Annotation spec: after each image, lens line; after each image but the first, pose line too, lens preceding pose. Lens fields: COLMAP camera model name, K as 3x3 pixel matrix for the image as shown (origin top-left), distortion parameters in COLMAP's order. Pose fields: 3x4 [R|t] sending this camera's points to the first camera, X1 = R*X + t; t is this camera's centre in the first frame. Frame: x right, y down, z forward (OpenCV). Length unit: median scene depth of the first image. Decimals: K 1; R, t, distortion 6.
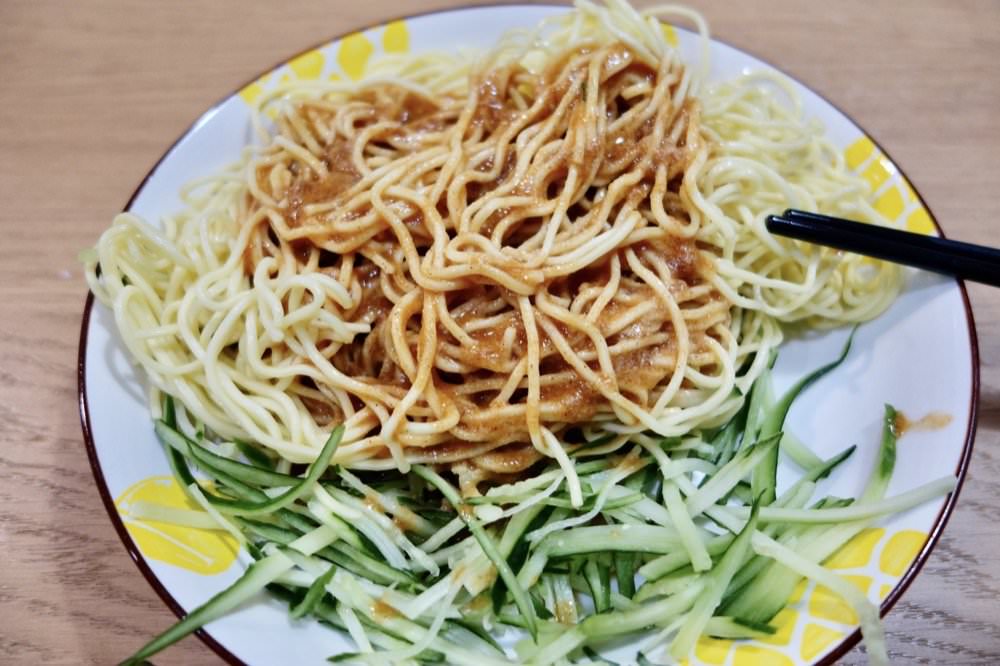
lens RADIAL K [[793.2, 0, 500.0], [0, 793.2, 333.0], [0, 0, 1]] dist [0.000077, 0.001619]
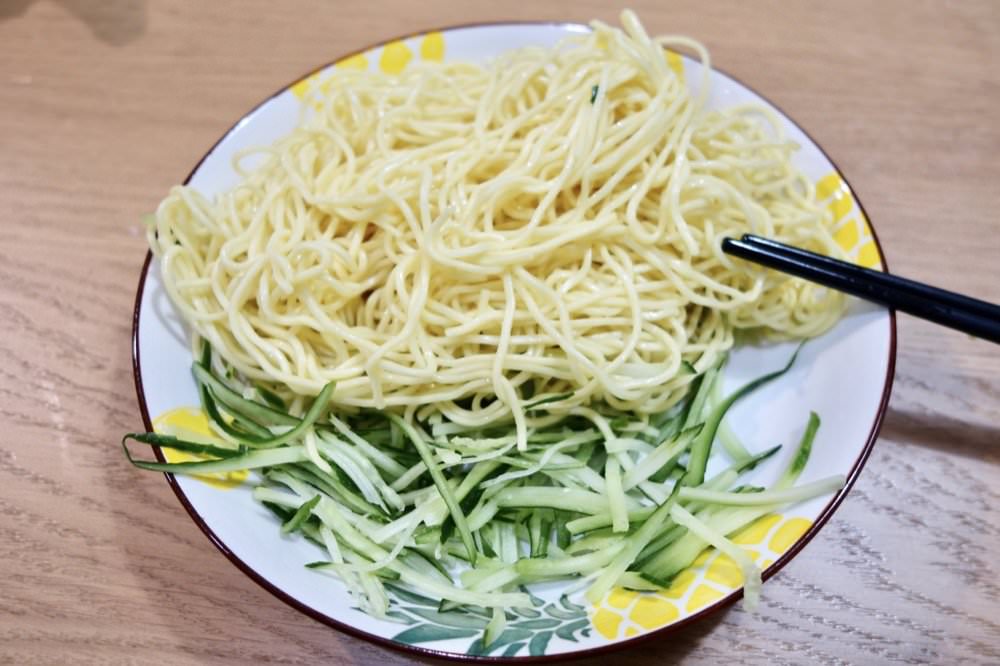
lens RADIAL K [[793.2, 0, 500.0], [0, 793.2, 333.0], [0, 0, 1]] dist [0.000077, 0.001619]
pose [[0.992480, 0.098017, -0.073315, 0.117535], [-0.096142, 0.994954, 0.028690, -0.012427], [0.075757, -0.021426, 0.996896, -0.171798]]
